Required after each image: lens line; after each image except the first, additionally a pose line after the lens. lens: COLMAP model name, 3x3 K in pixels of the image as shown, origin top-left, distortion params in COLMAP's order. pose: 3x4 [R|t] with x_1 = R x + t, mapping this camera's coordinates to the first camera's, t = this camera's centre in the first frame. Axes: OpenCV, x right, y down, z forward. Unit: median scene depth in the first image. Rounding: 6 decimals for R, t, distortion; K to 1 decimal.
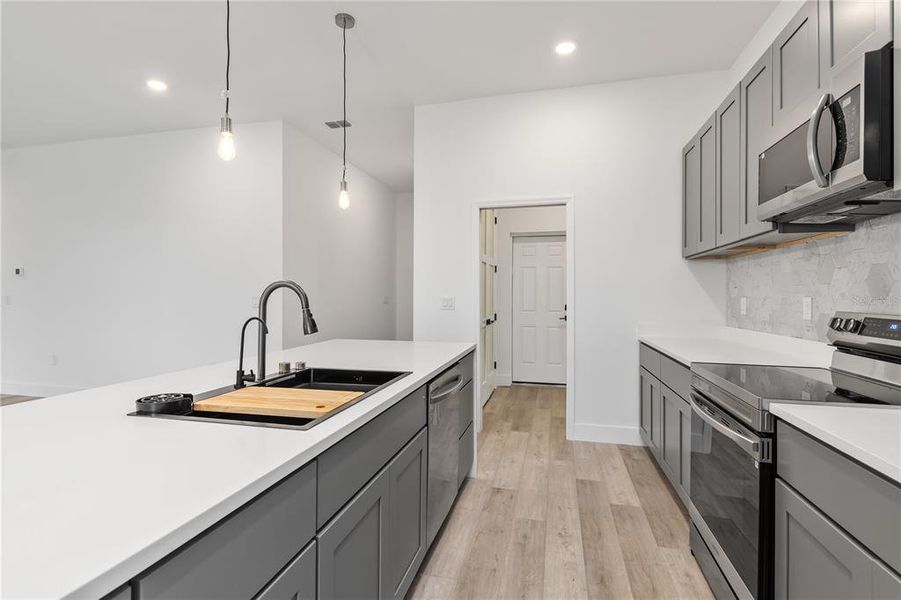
lens RADIAL K [[427.5, 0, 448.9], [0, 427.5, 294.4], [0, 0, 1]] dist [-0.003224, -0.003547]
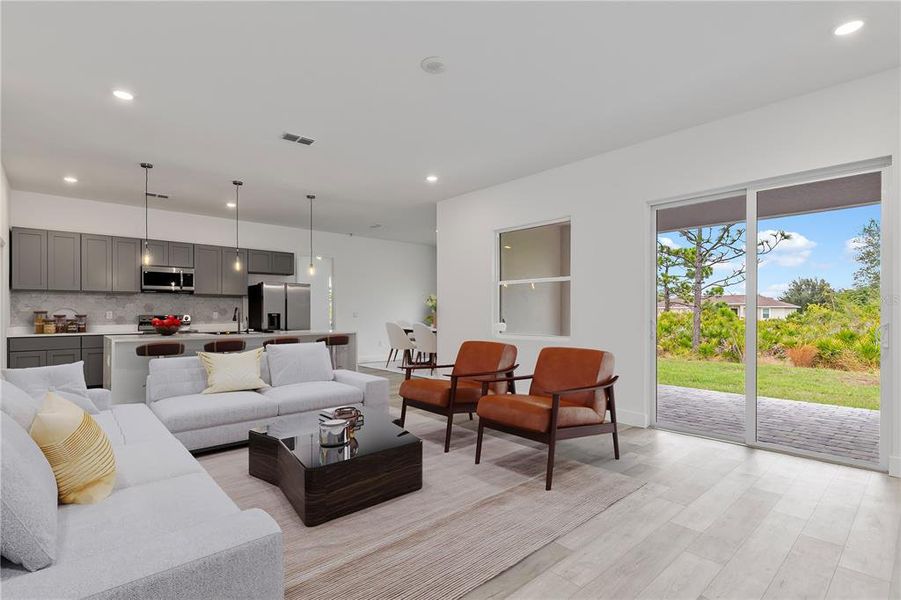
lens RADIAL K [[427.5, 0, 452.6], [0, 427.5, 307.0], [0, 0, 1]] dist [-0.003224, -0.003547]
pose [[-0.832293, -0.004082, 0.554321, -3.250939], [-0.010255, 0.999915, -0.008035, -0.026142], [-0.554241, -0.012372, -0.832264, 2.417255]]
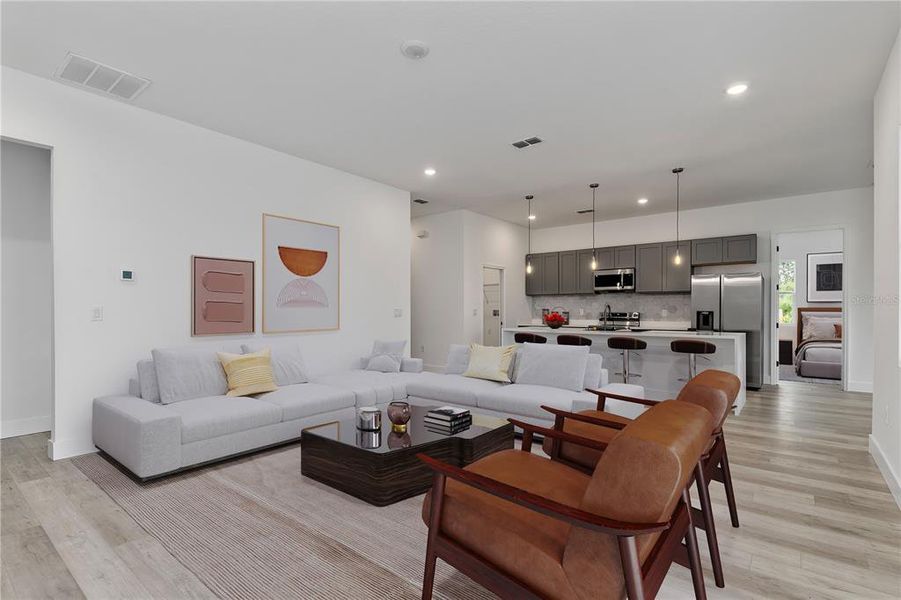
lens RADIAL K [[427.5, 0, 452.5], [0, 427.5, 308.3], [0, 0, 1]] dist [-0.003224, -0.003547]
pose [[0.395362, -0.016825, 0.918371, -3.562681], [0.014259, 0.999824, 0.012178, -0.071686], [-0.918415, 0.008280, 0.395532, 0.591357]]
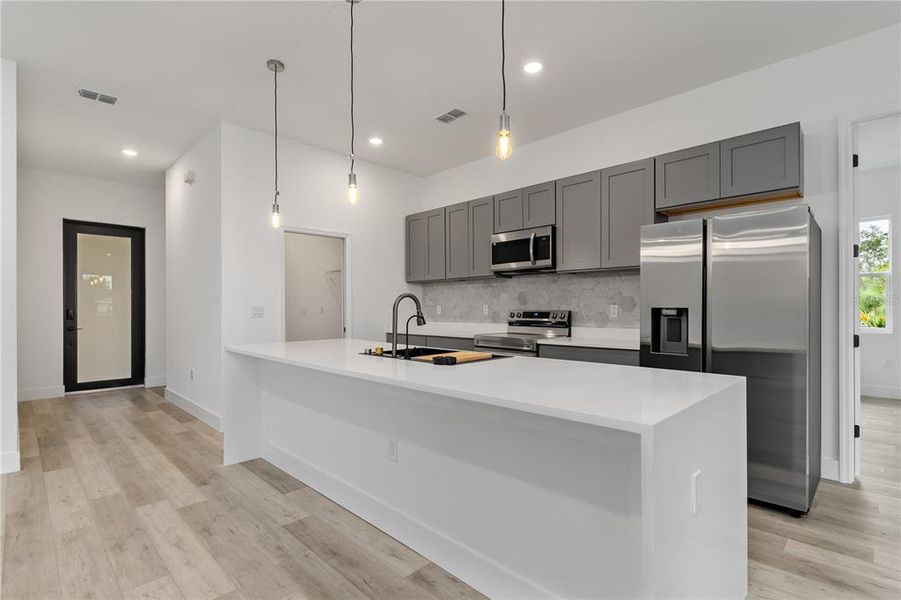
lens RADIAL K [[427.5, 0, 449.6], [0, 427.5, 302.7], [0, 0, 1]] dist [-0.003224, -0.003547]
pose [[0.499578, 0.004189, 0.866259, -1.356660], [0.001264, 0.999984, -0.005564, 0.009980], [-0.866268, 0.003875, 0.499565, 0.029753]]
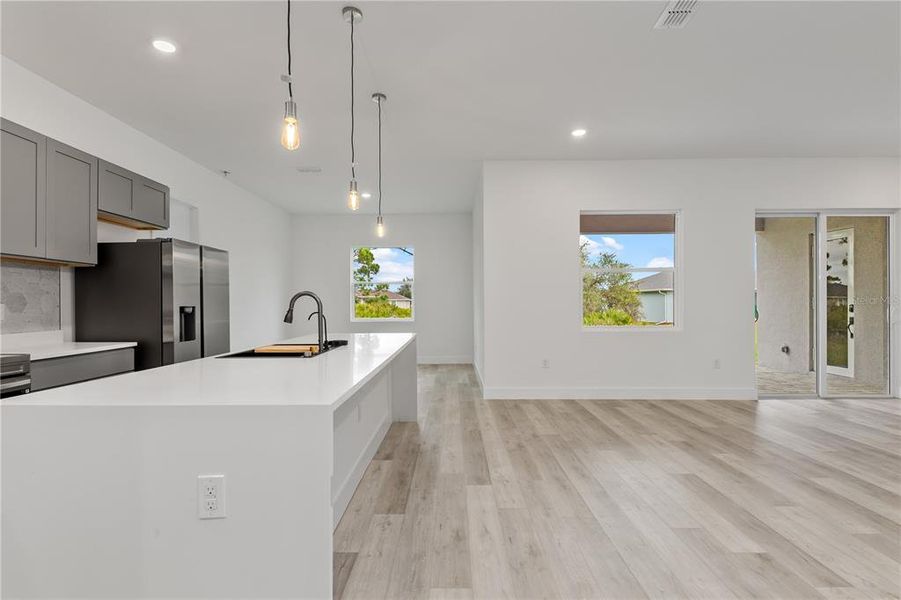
lens RADIAL K [[427.5, 0, 452.5], [0, 427.5, 304.1], [0, 0, 1]] dist [-0.003224, -0.003547]
pose [[-0.966762, -0.000557, -0.255676, -0.413965], [0.000904, 0.999984, -0.005597, 0.020467], [0.255675, -0.005642, -0.966746, 2.185300]]
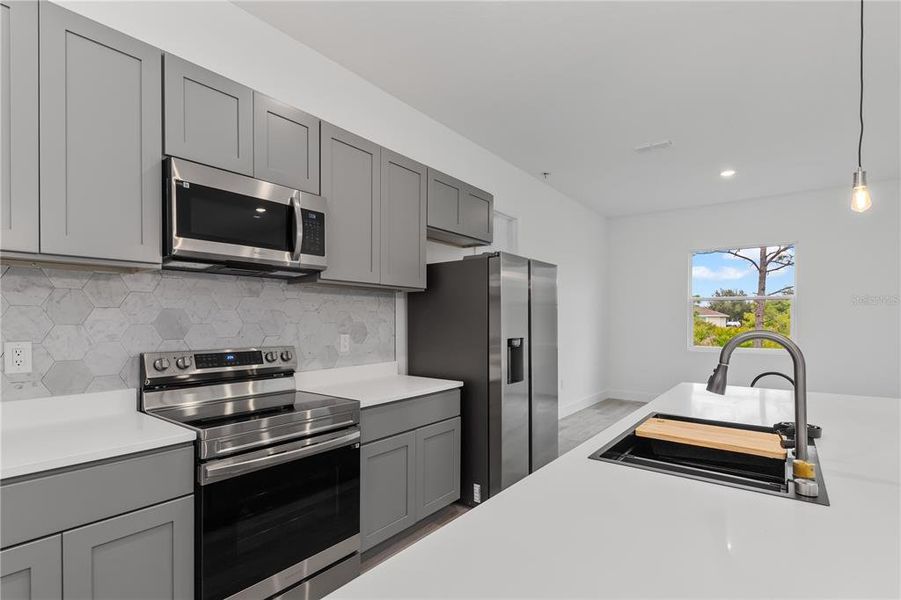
lens RADIAL K [[427.5, 0, 449.7], [0, 427.5, 318.3], [0, 0, 1]] dist [-0.003224, -0.003547]
pose [[-0.923449, -0.005471, 0.383683, -0.125411], [-0.007887, 0.999958, -0.004725, -0.039364], [-0.383641, -0.007390, -0.923453, 1.525587]]
